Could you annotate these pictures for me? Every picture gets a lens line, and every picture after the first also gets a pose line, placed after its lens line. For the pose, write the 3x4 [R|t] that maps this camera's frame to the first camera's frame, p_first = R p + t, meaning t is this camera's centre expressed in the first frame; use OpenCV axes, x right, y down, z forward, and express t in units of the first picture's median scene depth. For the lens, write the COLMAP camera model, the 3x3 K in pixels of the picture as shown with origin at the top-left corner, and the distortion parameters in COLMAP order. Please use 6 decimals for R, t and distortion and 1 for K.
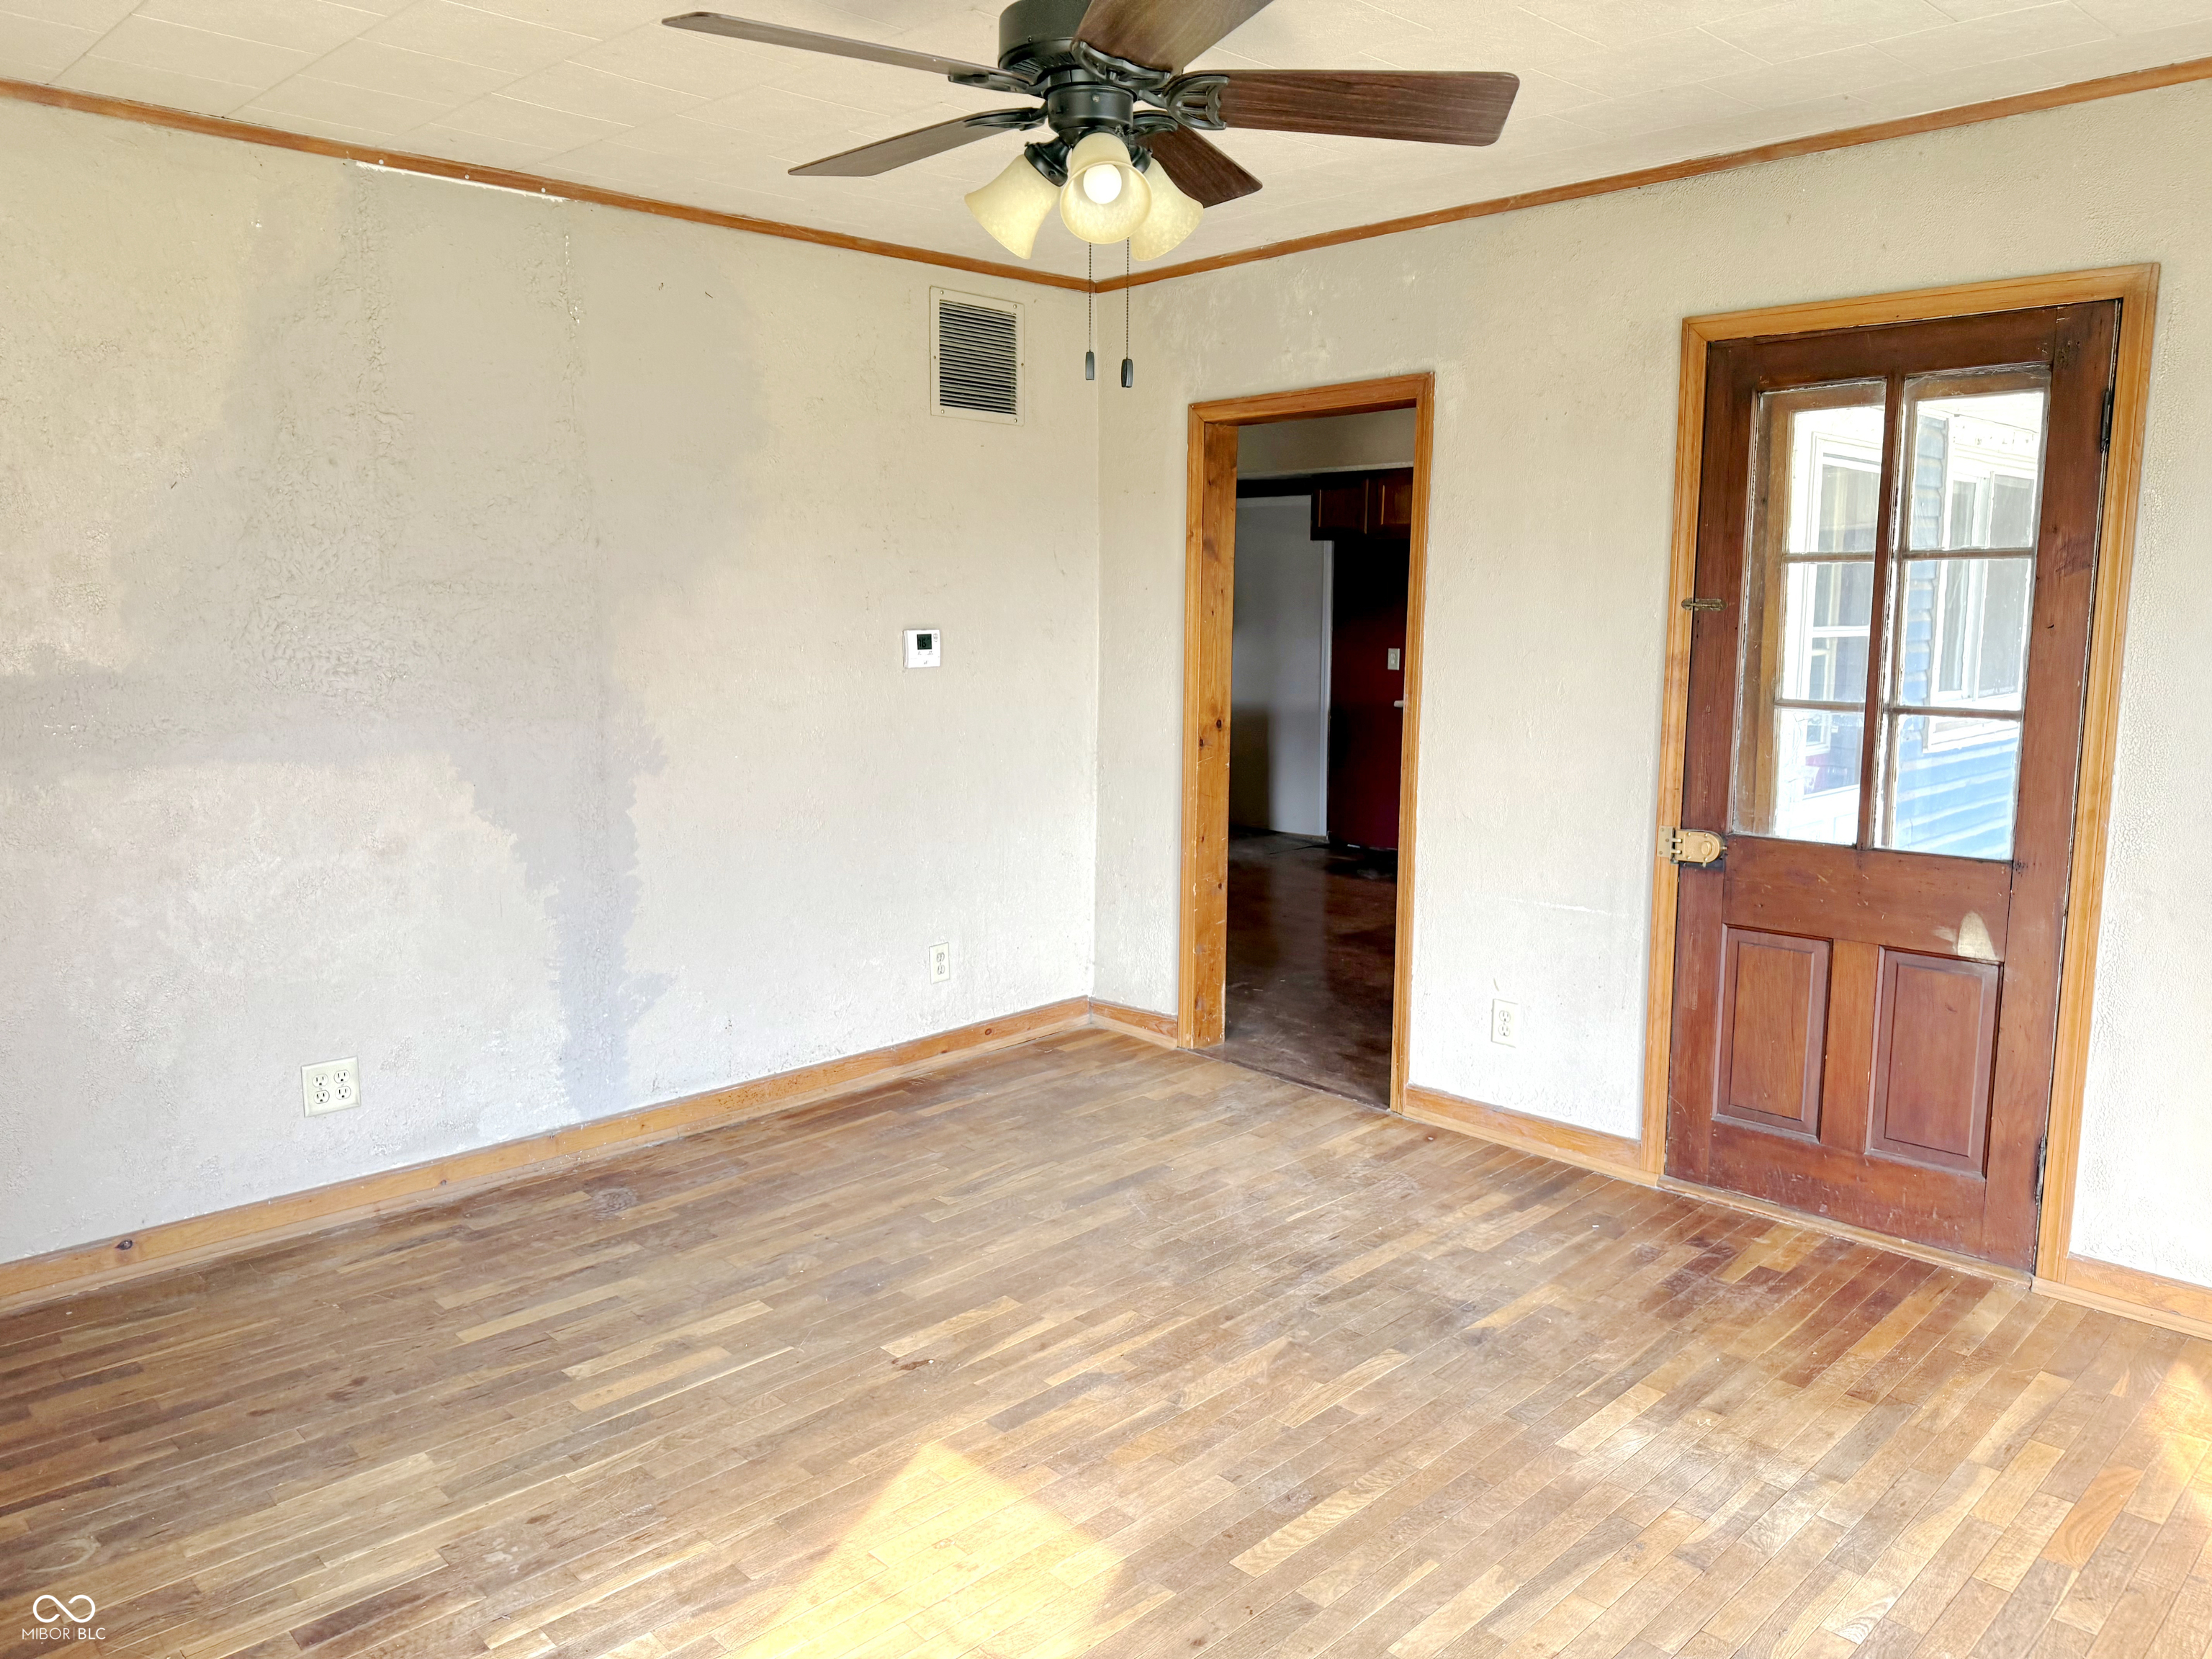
lens RADIAL K [[1541.2, 0, 1118.7], [0, 1541.2, 838.5], [0, 0, 1]] dist [0.080927, -0.123364]
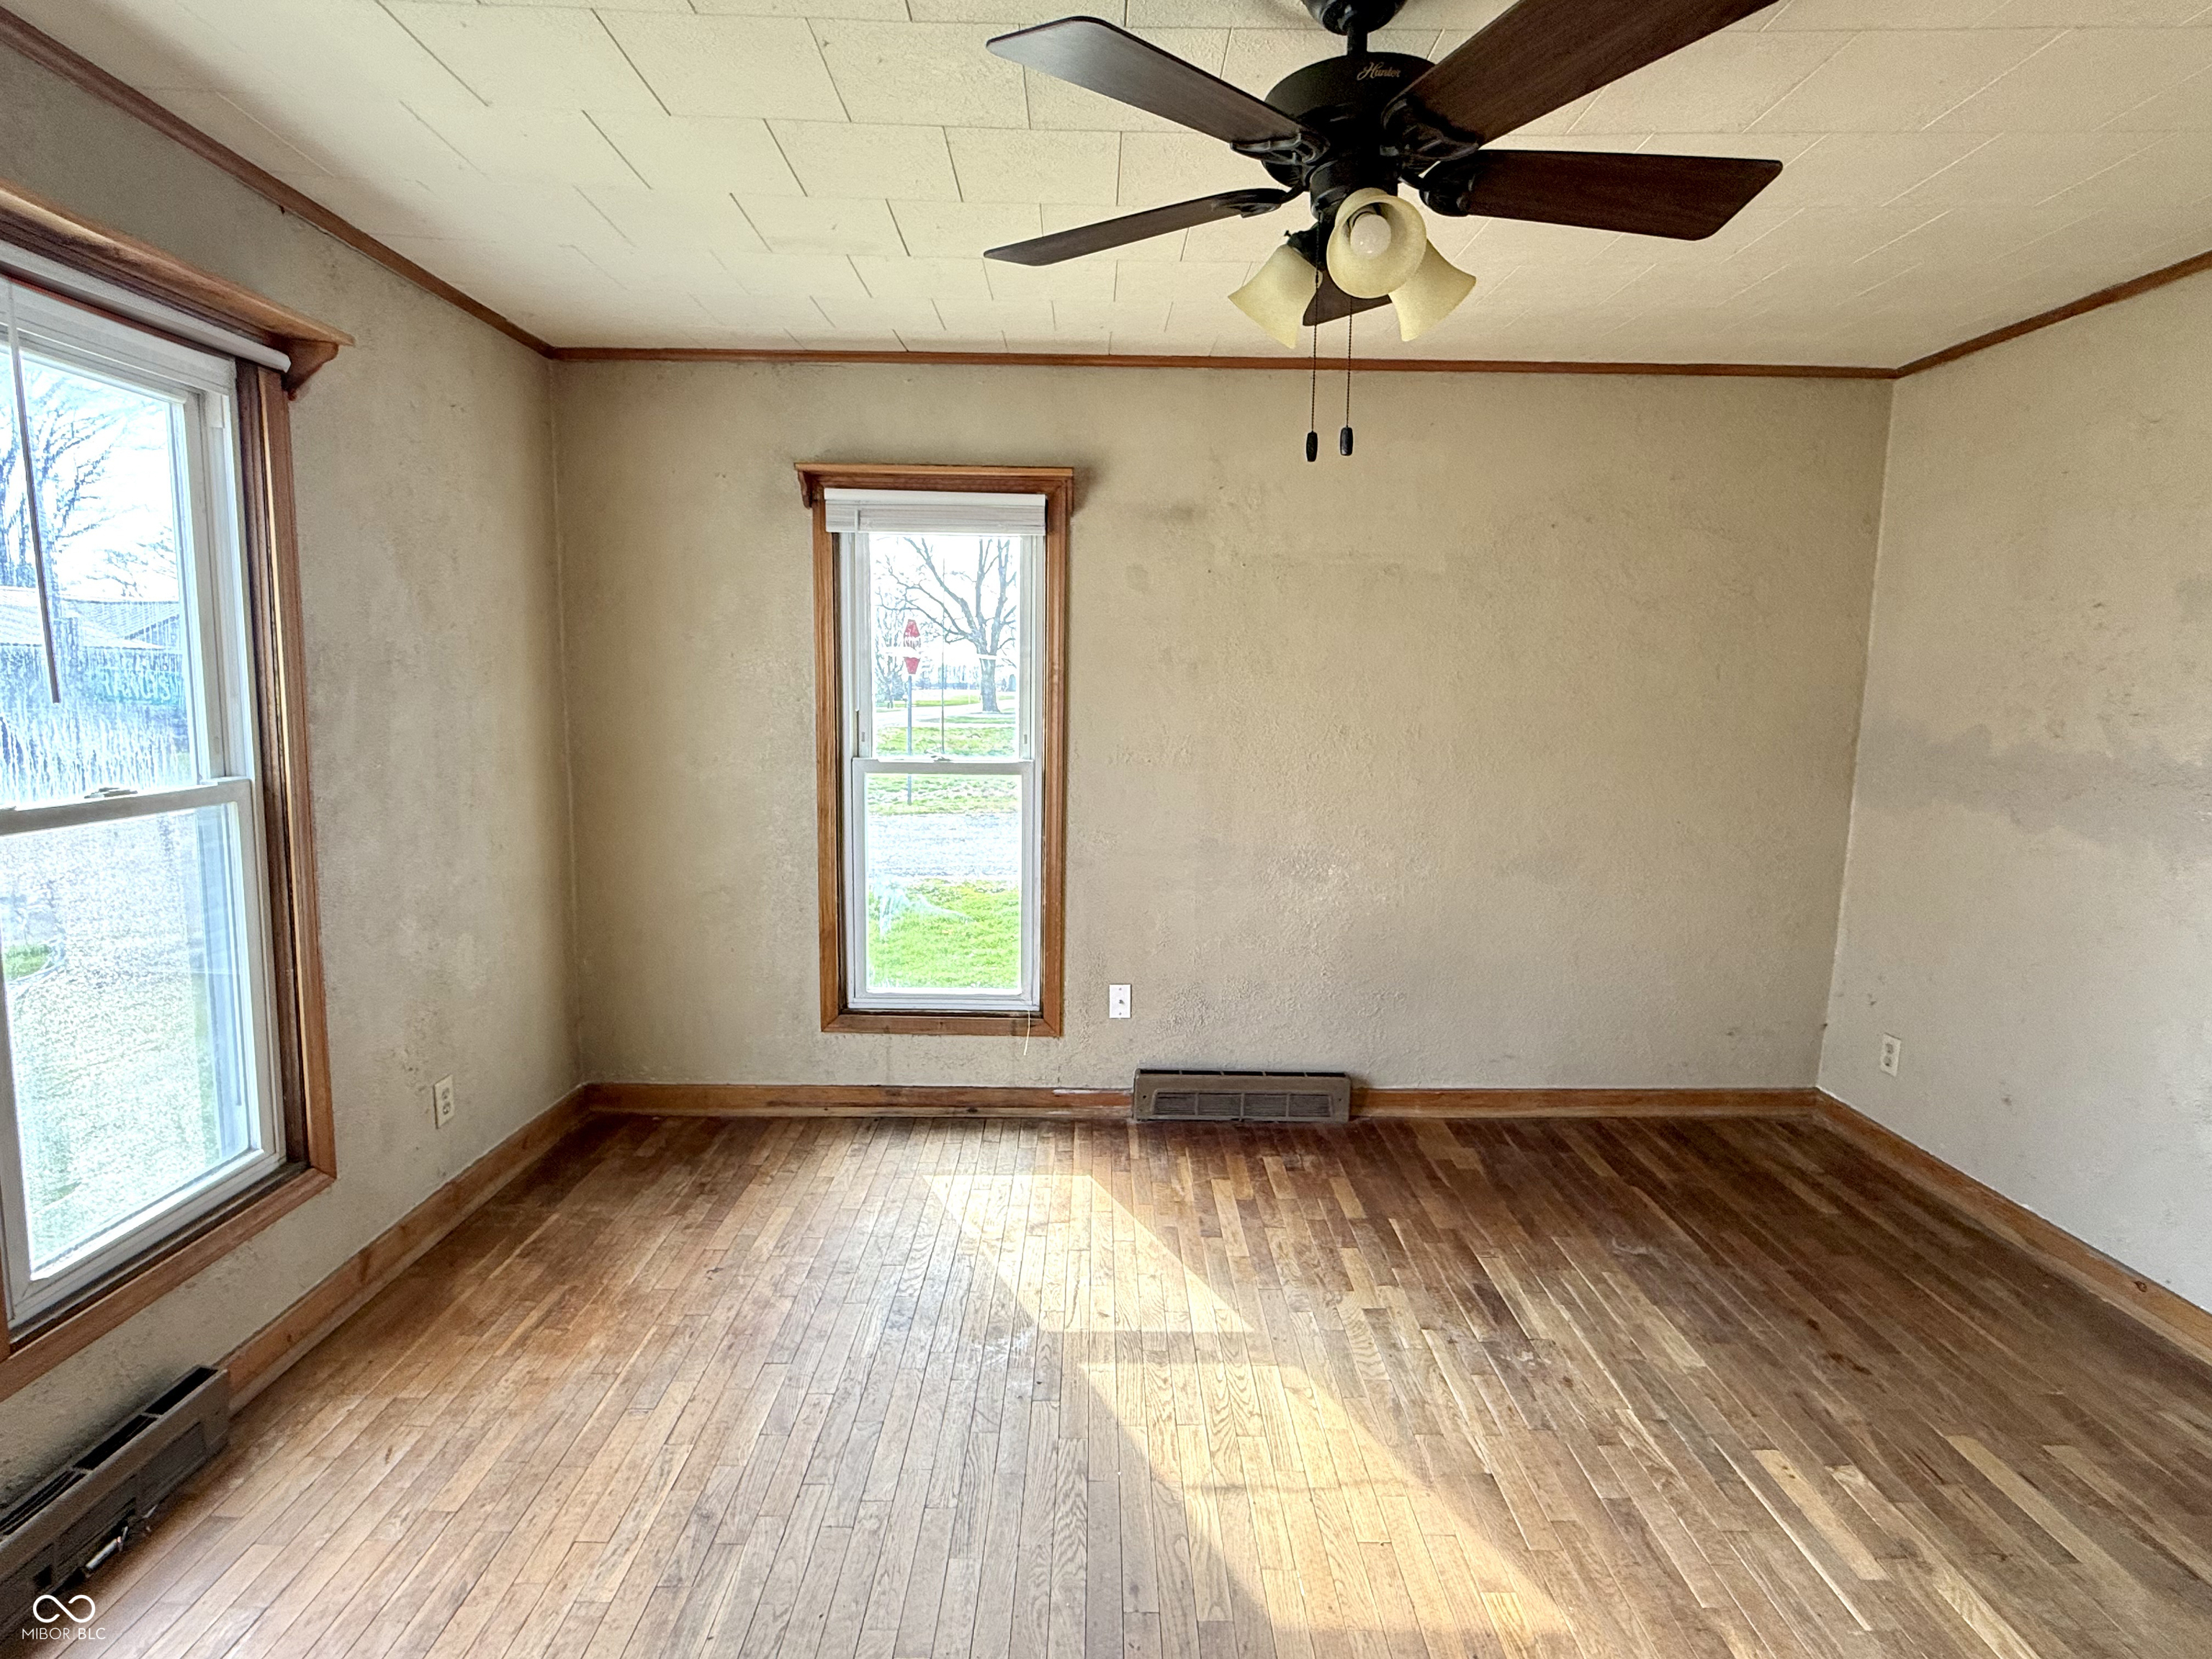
lens RADIAL K [[1098.4, 0, 1106.0], [0, 1098.4, 829.5], [0, 0, 1]] dist [0.001499, 0.000230]
pose [[-0.699860, 0.080296, -0.709752, 0.462496], [-0.123946, 0.964935, 0.231384, -0.160909], [0.703443, 0.249908, -0.665367, 1.079023]]
